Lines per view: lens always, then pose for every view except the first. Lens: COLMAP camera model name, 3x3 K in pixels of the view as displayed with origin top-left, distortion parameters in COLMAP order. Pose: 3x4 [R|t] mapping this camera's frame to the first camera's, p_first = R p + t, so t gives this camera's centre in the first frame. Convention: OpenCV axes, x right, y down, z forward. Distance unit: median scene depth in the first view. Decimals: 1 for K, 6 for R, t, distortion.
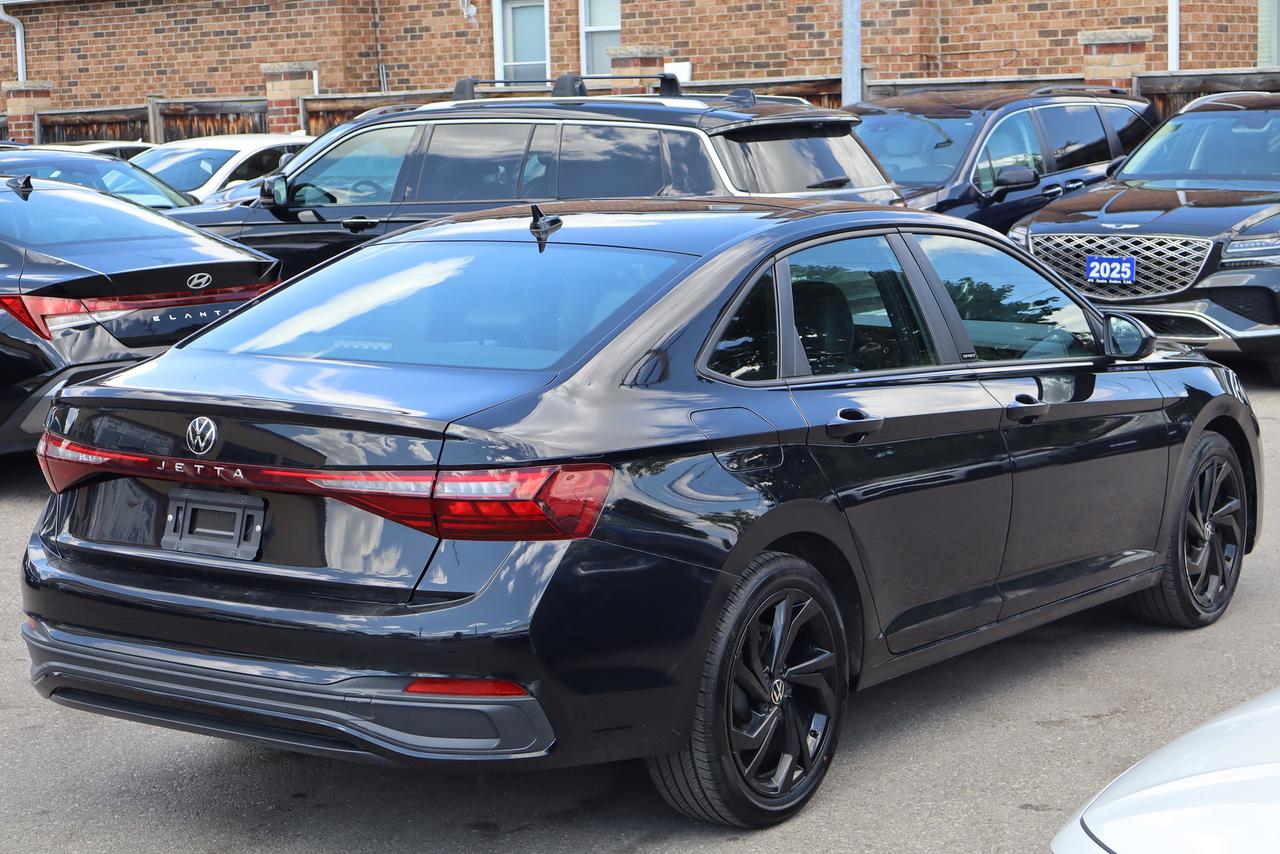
lens RADIAL K [[2549.9, 0, 640.0], [0, 2549.9, 427.0], [0, 0, 1]] dist [0.065445, 0.041897]
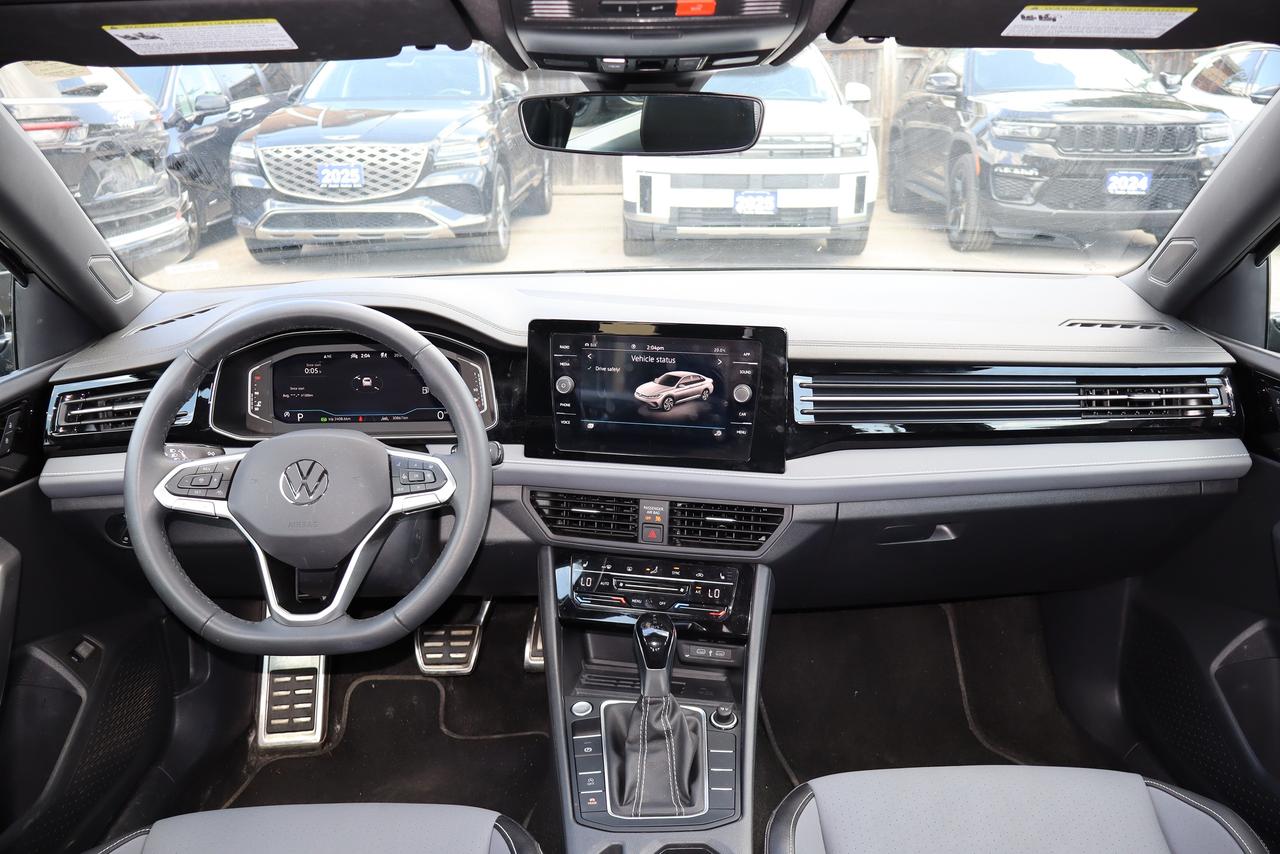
lens RADIAL K [[1065.5, 0, 640.0], [0, 1065.5, 427.0], [0, 0, 1]] dist [-0.004615, -0.010217]
pose [[0.801758, -0.177264, 0.570756, -0.006526], [0.079642, 0.978173, 0.191922, -0.031316], [-0.592319, -0.108418, 0.798376, 0.513828]]
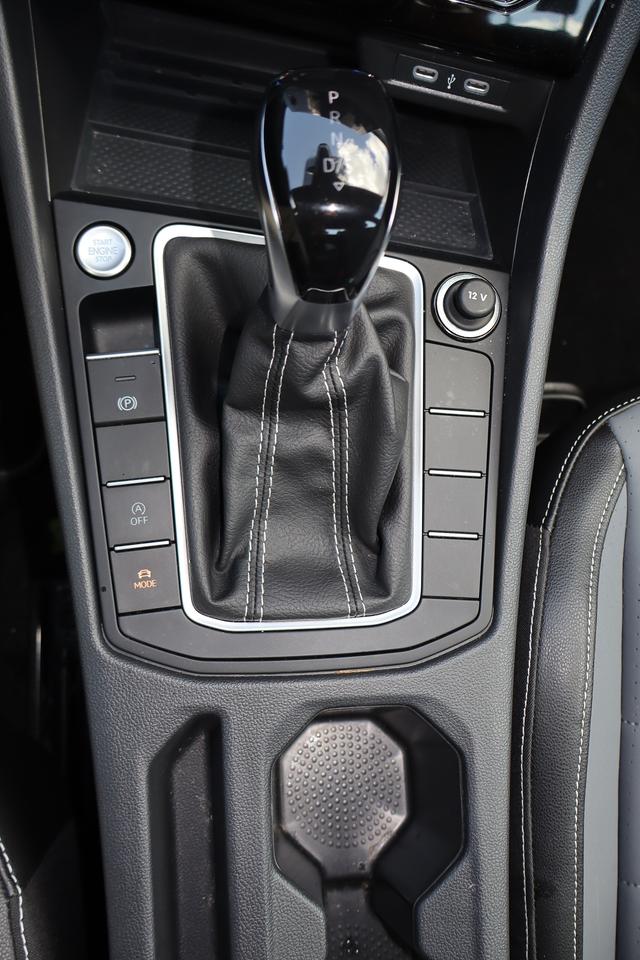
lens RADIAL K [[799.1, 0, 320.0], [0, 799.1, 480.0], [0, 0, 1]] dist [-0.004615, -0.010217]
pose [[0.772506, -0.585436, 0.245967, 0.027032], [-0.045305, 0.335545, 0.940934, -0.015169], [-0.633390, -0.738021, 0.232687, 0.563740]]
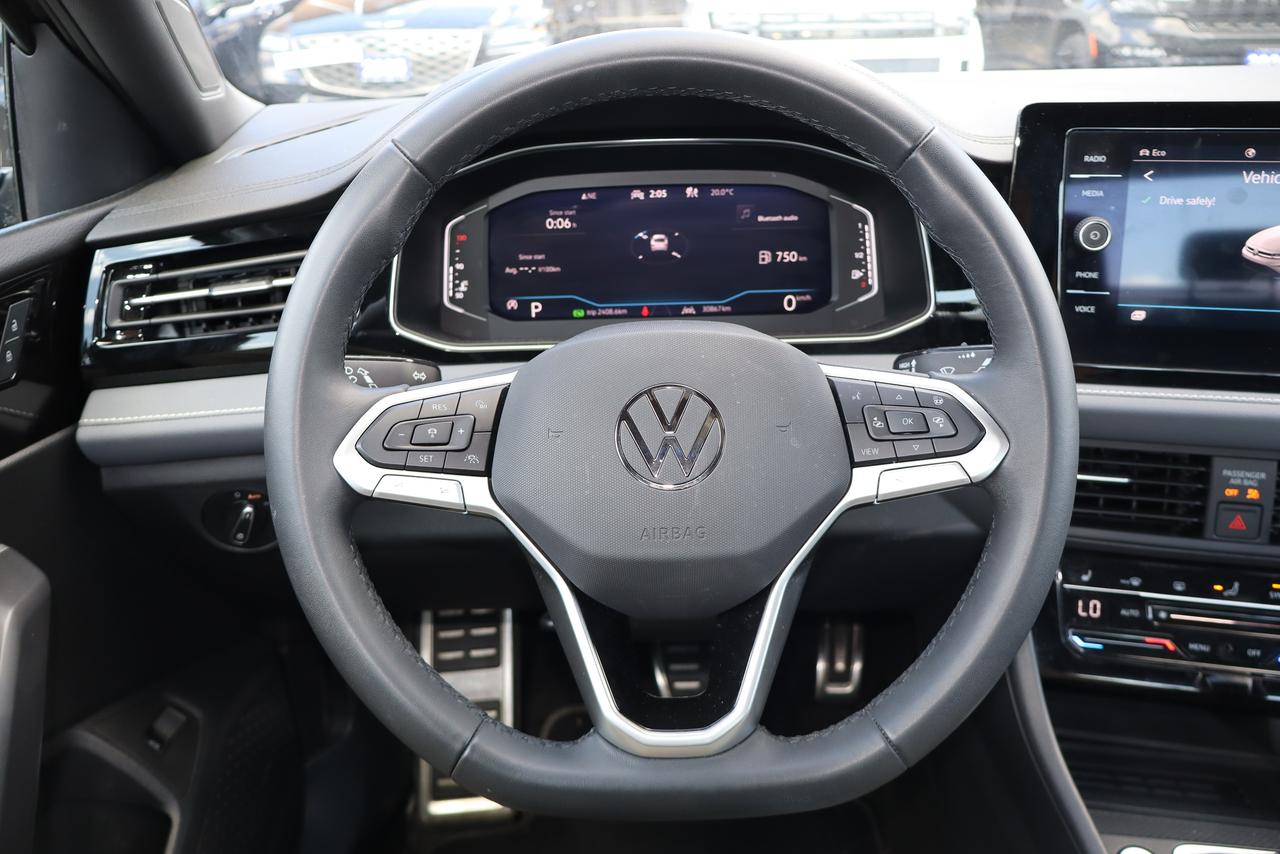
lens RADIAL K [[1076.0, 0, 640.0], [0, 1076.0, 427.0], [0, 0, 1]] dist [-0.013576, -0.000497]
pose [[0.813203, -0.226061, 0.536280, -0.002315], [0.094624, 0.960573, 0.261430, -0.024627], [-0.574236, -0.161850, 0.802532, 0.558323]]
